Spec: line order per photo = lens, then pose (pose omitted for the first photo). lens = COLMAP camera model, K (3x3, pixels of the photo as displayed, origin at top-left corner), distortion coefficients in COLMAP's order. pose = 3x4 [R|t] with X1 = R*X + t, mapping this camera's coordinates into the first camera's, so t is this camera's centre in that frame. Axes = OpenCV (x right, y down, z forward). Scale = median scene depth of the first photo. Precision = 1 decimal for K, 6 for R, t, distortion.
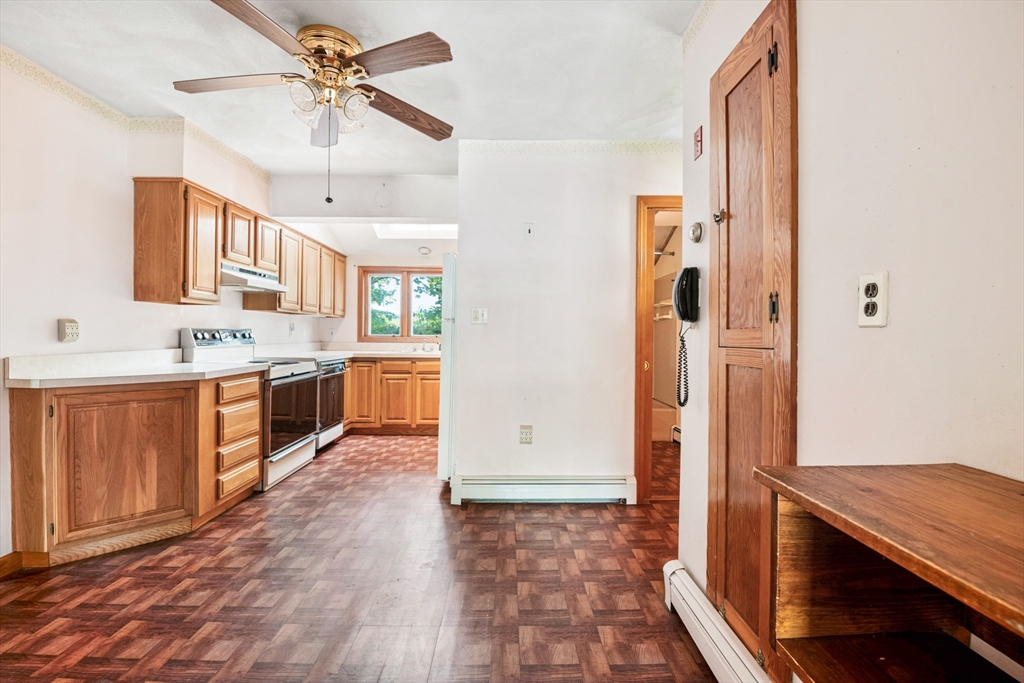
lens RADIAL K [[439.8, 0, 496.2], [0, 439.8, 335.7], [0, 0, 1]] dist [-0.010521, -0.005472]
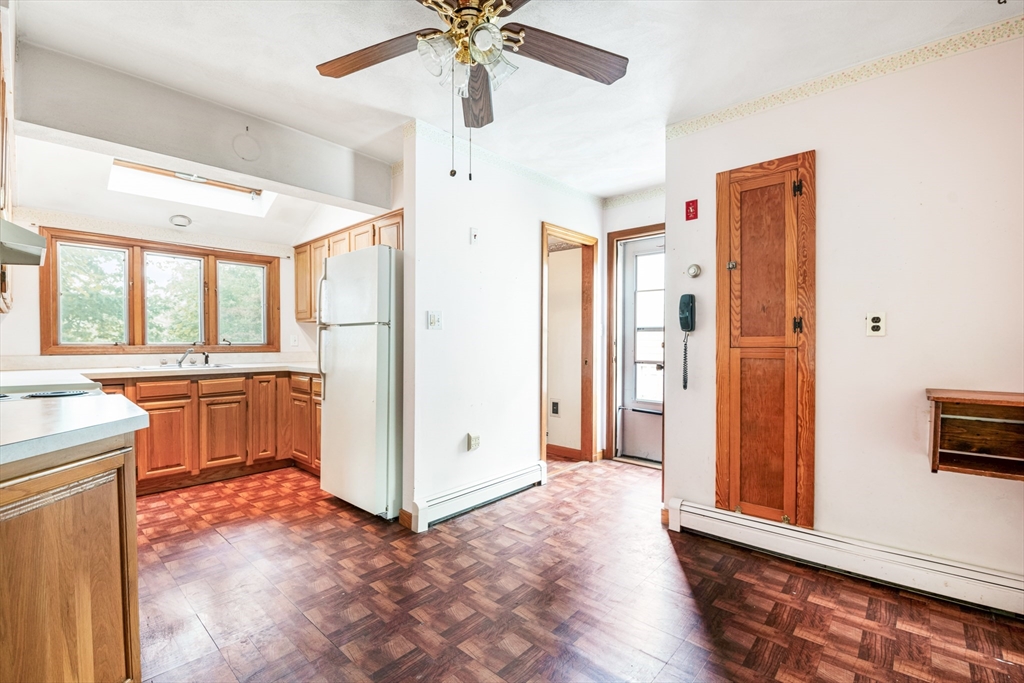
lens RADIAL K [[439.8, 0, 533.7], [0, 439.8, 354.6], [0, 0, 1]] dist [-0.010521, -0.005472]
pose [[0.666921, -0.029164, 0.744558, -0.832280], [0.006288, 0.999418, 0.033514, -0.004591], [-0.745102, -0.017669, 0.666717, 0.331606]]
